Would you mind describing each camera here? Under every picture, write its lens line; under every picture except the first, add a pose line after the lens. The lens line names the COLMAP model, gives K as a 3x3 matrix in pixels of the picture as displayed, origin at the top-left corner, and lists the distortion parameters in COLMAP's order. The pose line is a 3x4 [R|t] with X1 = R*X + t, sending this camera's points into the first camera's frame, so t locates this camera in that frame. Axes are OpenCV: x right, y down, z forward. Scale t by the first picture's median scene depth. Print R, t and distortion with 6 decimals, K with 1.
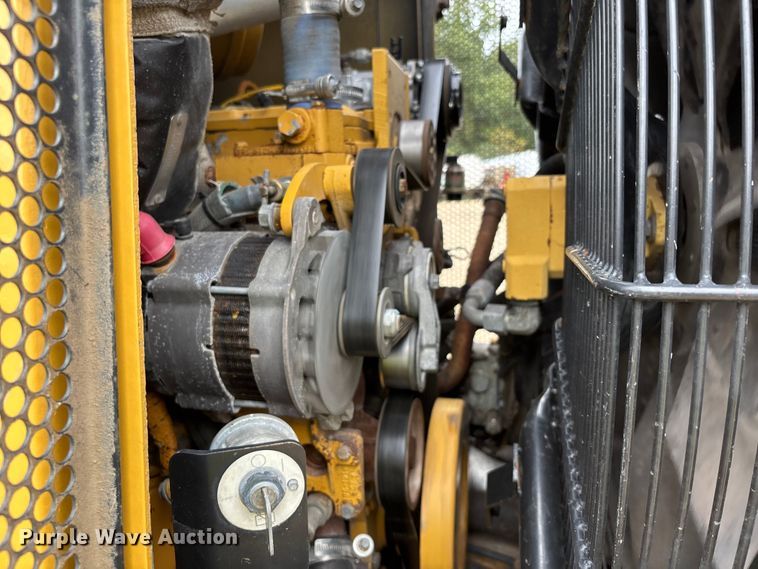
lens RADIAL K [[600.1, 0, 379.2], [0, 600.1, 290.1], [0, 0, 1]] dist [0.008388, -0.021936]
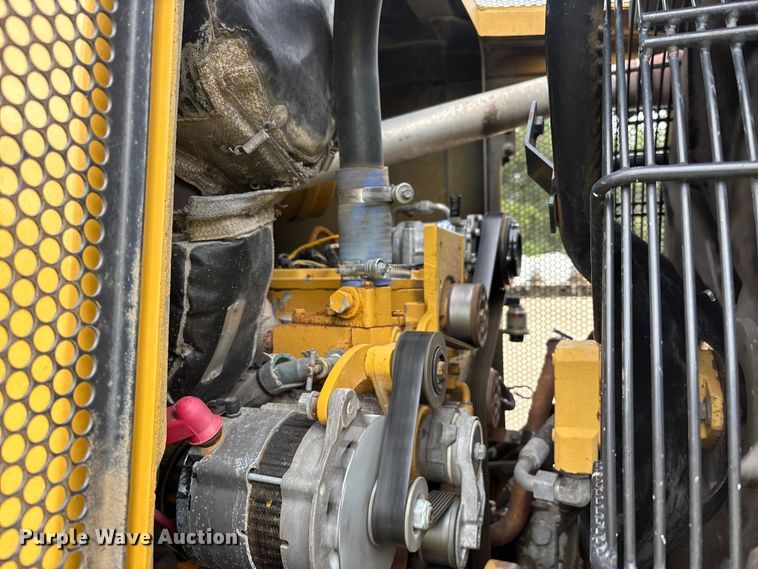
lens RADIAL K [[600.1, 0, 385.3], [0, 600.1, 284.1], [0, 0, 1]] dist [0.008388, -0.021936]
pose [[0.990237, 0.021910, -0.137661, 0.079384], [-0.041854, 0.988735, -0.143704, -0.160037], [0.132962, 0.148063, 0.979999, -0.045801]]
